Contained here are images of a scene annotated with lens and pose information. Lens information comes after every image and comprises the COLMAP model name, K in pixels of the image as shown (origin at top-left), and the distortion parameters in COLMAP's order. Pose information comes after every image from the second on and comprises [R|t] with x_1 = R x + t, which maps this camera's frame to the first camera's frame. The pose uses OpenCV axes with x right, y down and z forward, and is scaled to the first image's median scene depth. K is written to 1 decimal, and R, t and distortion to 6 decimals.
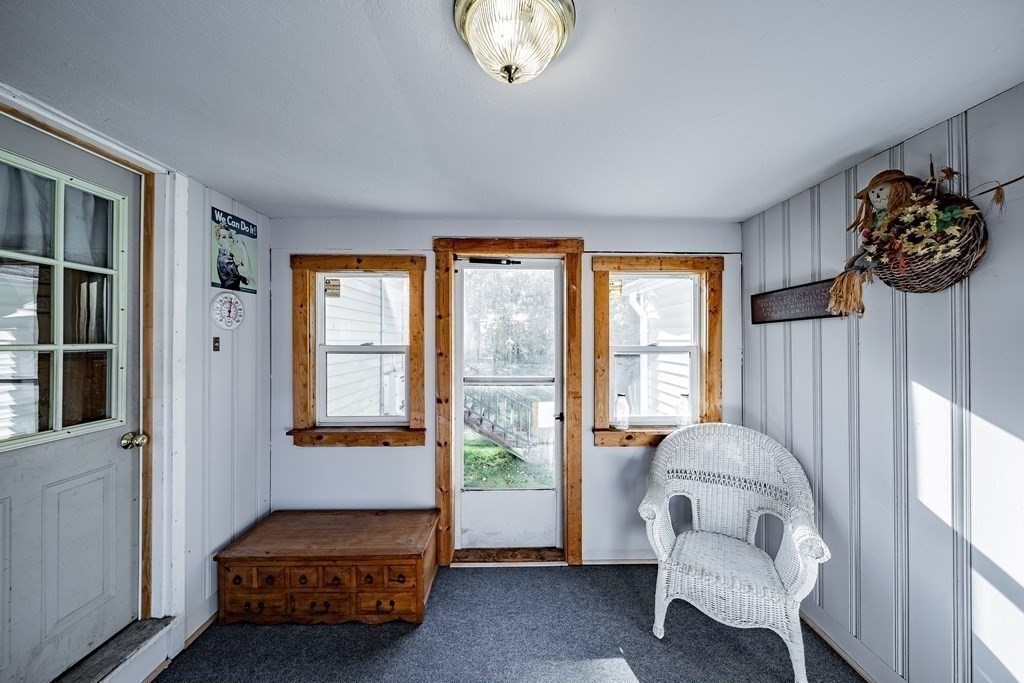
lens RADIAL K [[353.6, 0, 512.9], [0, 353.6, 331.0], [0, 0, 1]] dist [0.000038, -0.000122]
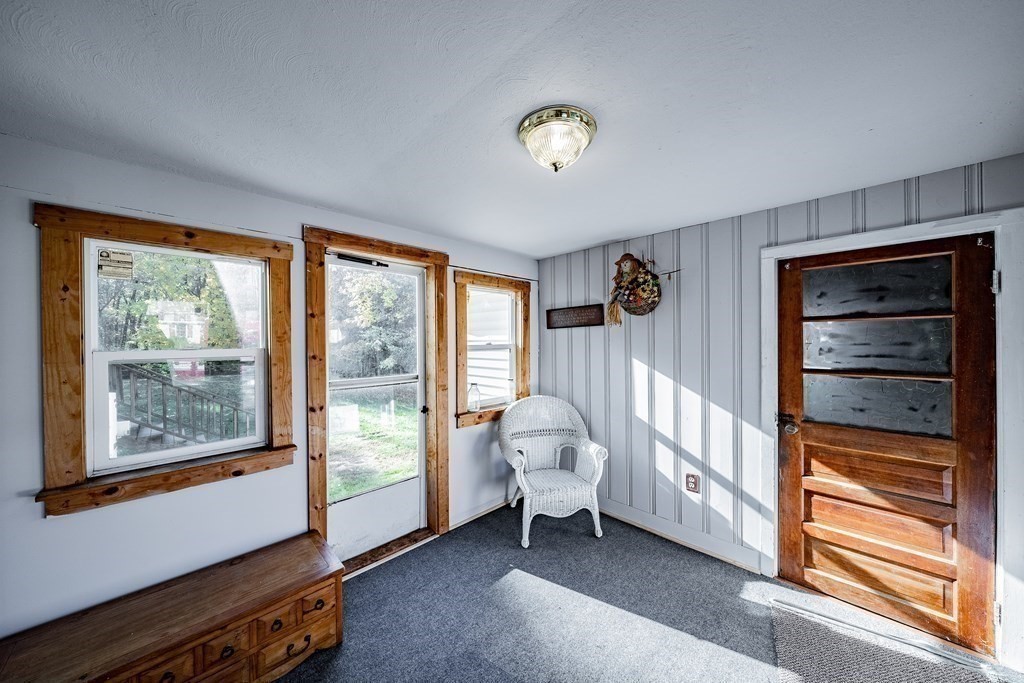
lens RADIAL K [[353.6, 0, 512.9], [0, 353.6, 331.0], [0, 0, 1]] dist [0.000038, -0.000122]
pose [[0.721443, 0.010489, 0.692395, -0.466030], [-0.005409, 0.999940, -0.009513, 0.005090], [-0.692453, 0.003118, 0.721456, 0.002371]]
